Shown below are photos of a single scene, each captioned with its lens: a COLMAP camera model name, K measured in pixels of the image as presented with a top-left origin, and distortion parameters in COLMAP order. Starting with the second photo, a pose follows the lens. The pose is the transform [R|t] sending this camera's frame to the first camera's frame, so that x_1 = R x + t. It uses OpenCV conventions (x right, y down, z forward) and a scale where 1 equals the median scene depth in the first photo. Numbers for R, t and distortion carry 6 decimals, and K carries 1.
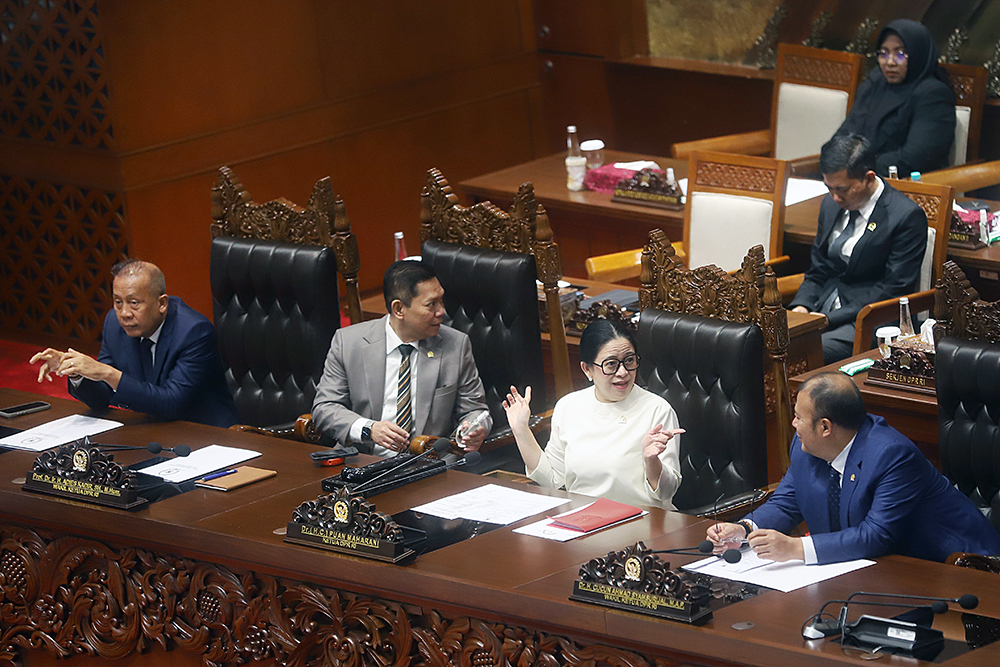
lens RADIAL K [[6197.5, 0, 502.2], [0, 6197.5, 336.1], [0, 0, 1]] dist [0.758812, 0.000000]
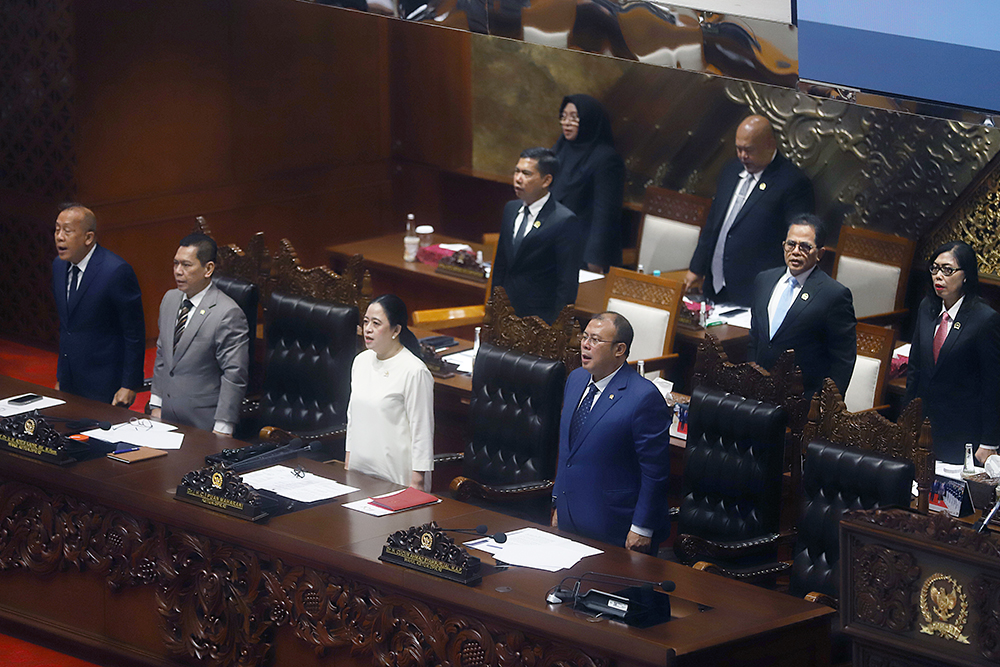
lens RADIAL K [[5071.5, 0, 478.1], [0, 5071.5, 258.6], [0, 0, 1]] dist [0.674494, 0.000000]
pose [[0.995813, 0.089254, 0.019758, 0.004667], [-0.088866, 0.995848, -0.019748, -0.003303], [-0.021439, 0.017909, 0.999610, -0.120566]]
